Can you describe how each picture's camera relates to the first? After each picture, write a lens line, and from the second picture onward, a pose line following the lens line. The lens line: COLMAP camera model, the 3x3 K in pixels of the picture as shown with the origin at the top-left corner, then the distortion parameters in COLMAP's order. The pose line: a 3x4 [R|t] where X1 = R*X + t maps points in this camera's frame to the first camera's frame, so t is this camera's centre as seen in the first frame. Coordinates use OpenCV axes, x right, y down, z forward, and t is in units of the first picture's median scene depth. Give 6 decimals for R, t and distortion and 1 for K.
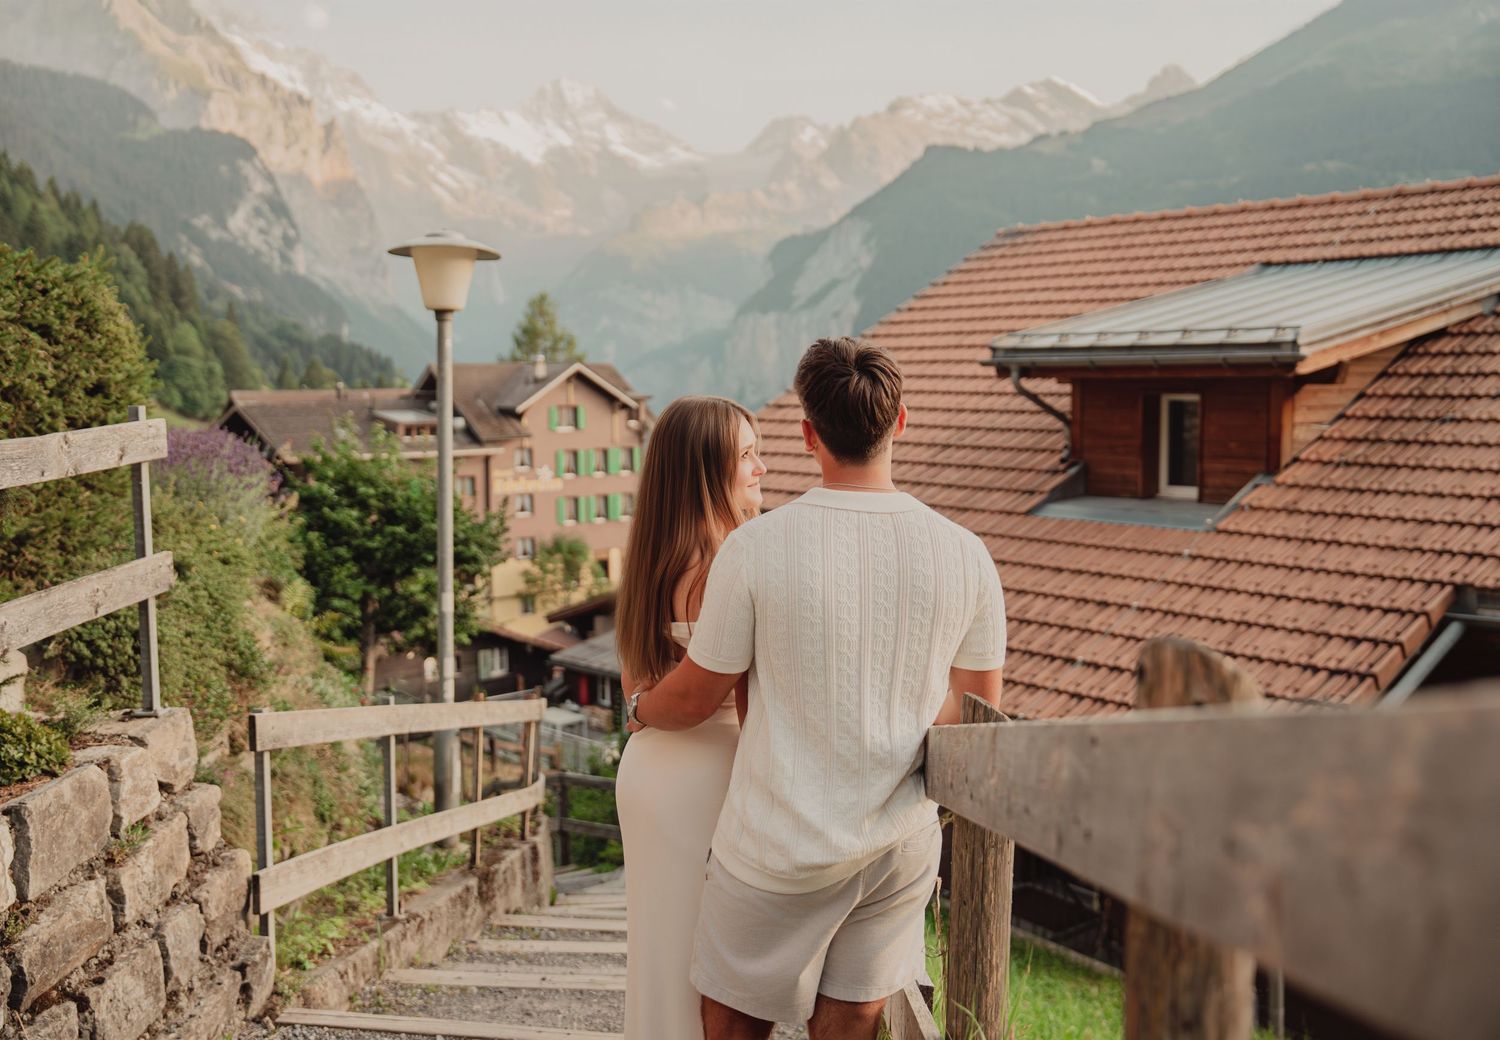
lens RADIAL K [[1548.8, 0, 750.0], [0, 1548.8, 520.0], [0, 0, 1]] dist [0.008637, 0.132926]
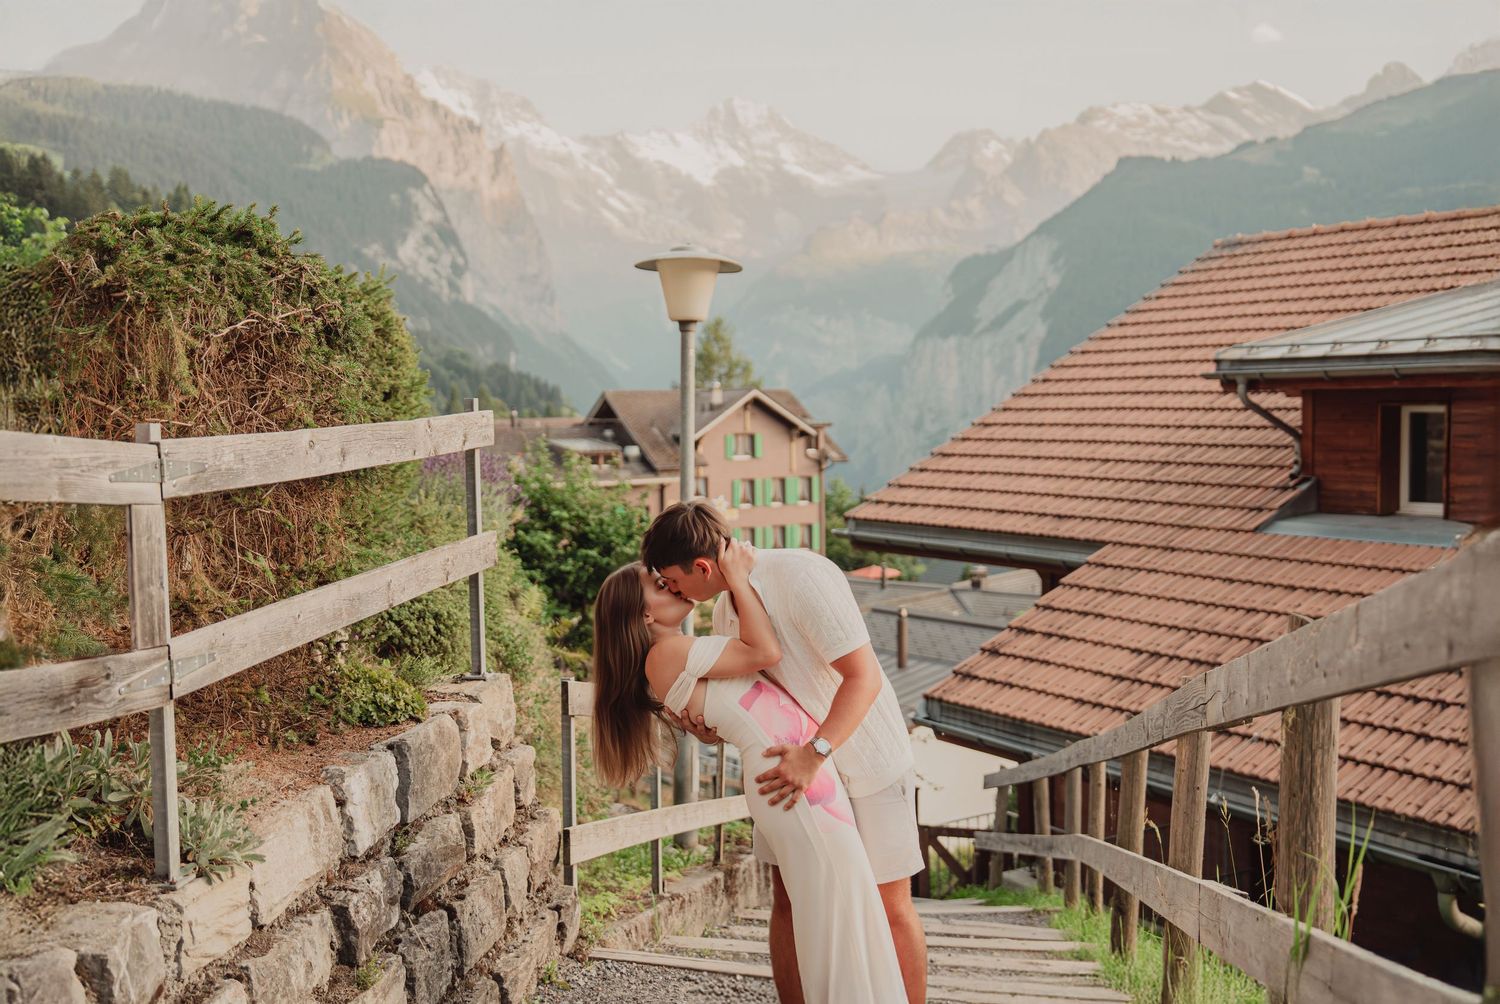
lens RADIAL K [[1626.5, 0, 755.8], [0, 1626.5, 509.9], [0, 0, 1]] dist [0.039032, 0.134361]
pose [[0.994386, 0.002412, -0.105786, -0.019866], [-0.005366, 0.999603, -0.027643, 0.011142], [0.105677, 0.028056, 0.994005, -0.037718]]
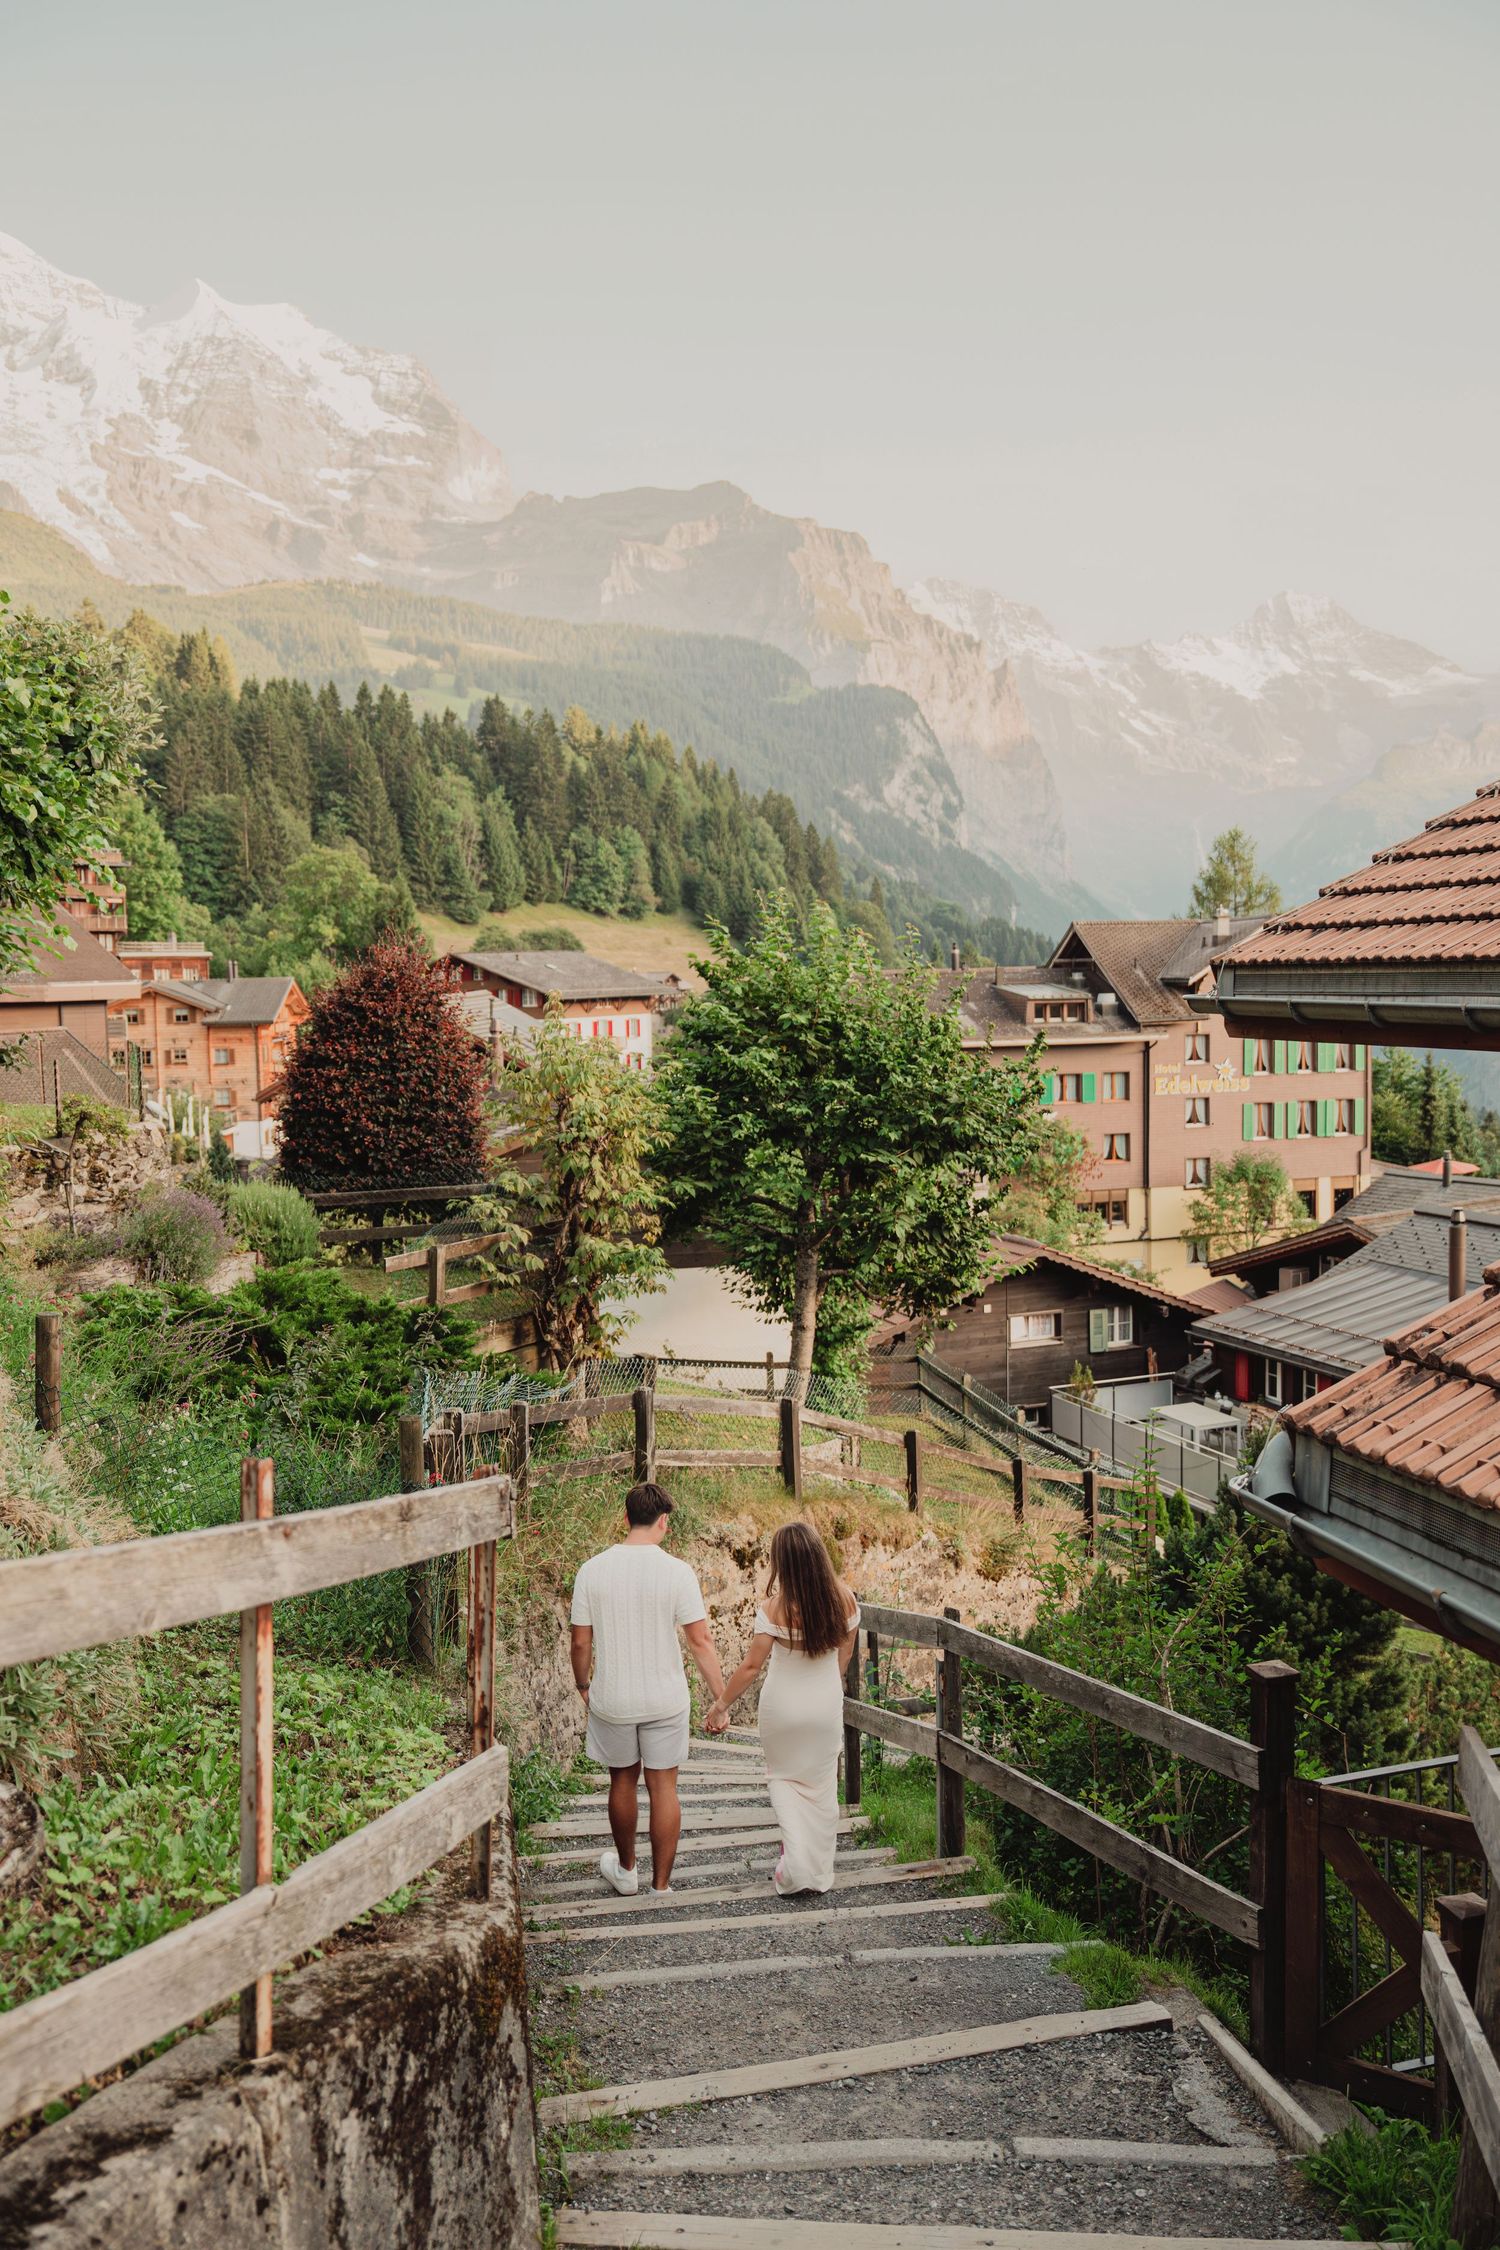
lens RADIAL K [[1926.6, 0, 741.9], [0, 1926.6, 1131.3], [0, 0, 1]] dist [-0.074354, 0.110469]
pose [[0.923308, 0.019240, -0.383578, 0.016650], [-0.022341, 0.999744, -0.003631, 0.042121], [0.383410, 0.011922, 0.923501, 0.531784]]
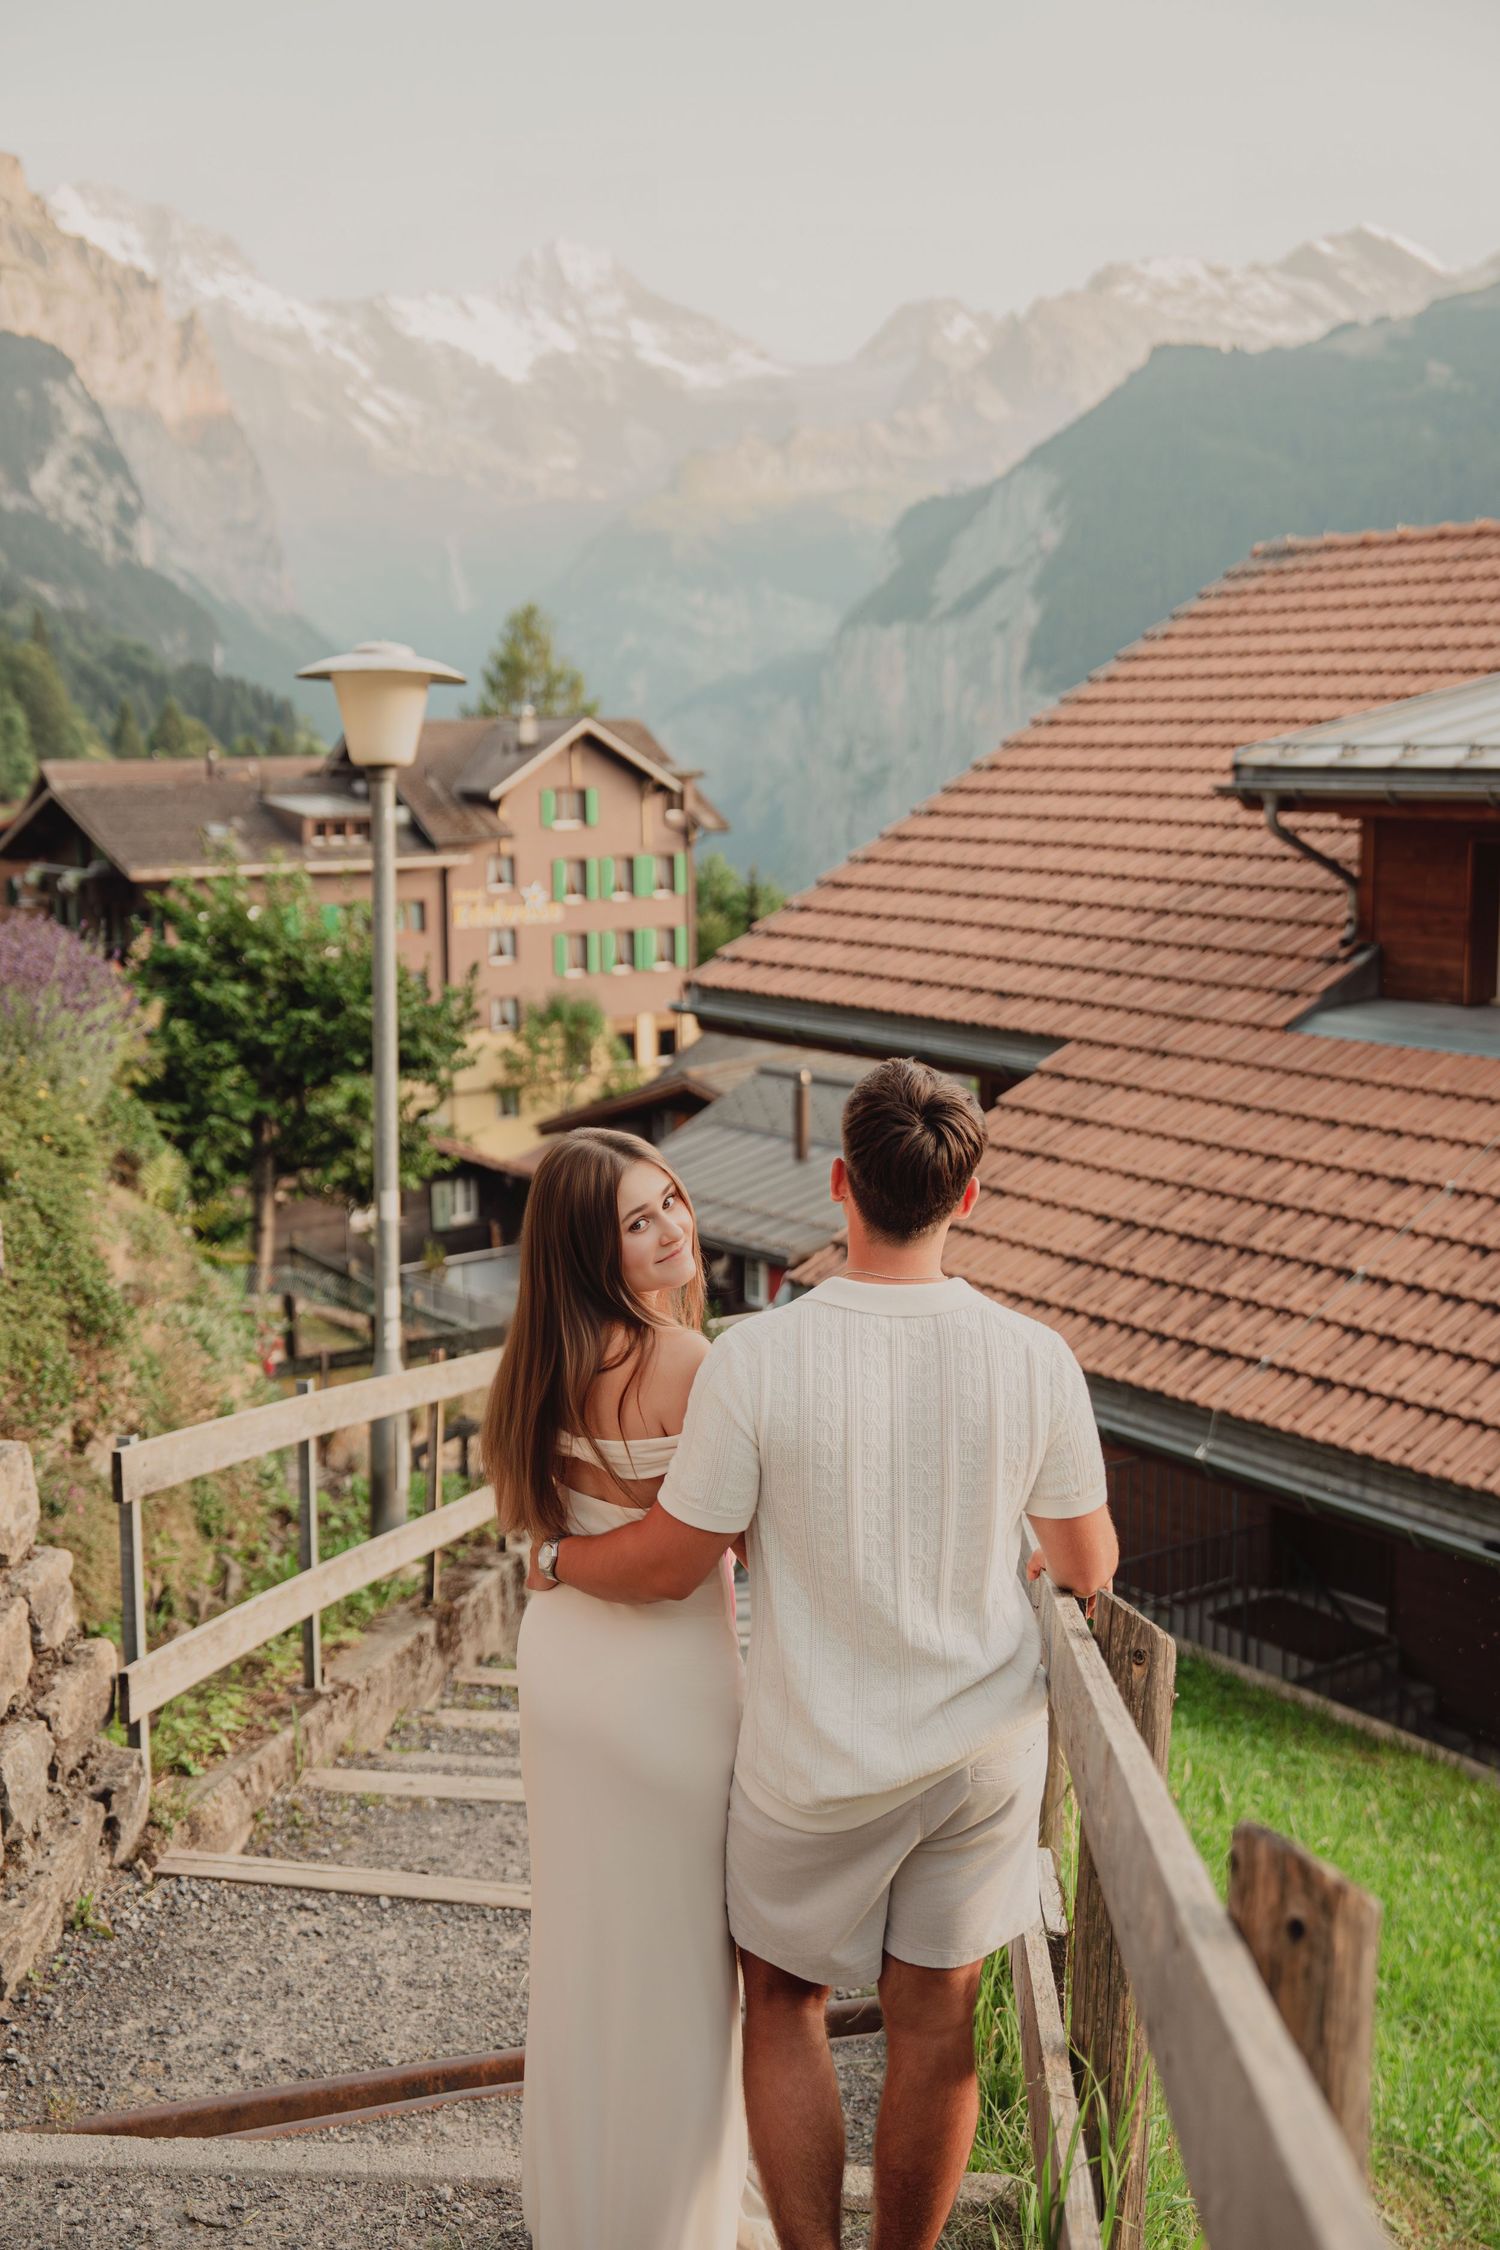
lens RADIAL K [[2464.9, 0, 740.6], [0, 2464.9, 1108.3], [0, 0, 1]] dist [0.026457, 0.156325]
pose [[0.998818, 0.004998, -0.048340, 0.003455], [-0.002063, 0.998161, 0.060576, -0.028649], [0.048554, -0.060405, 0.996992, -0.024158]]
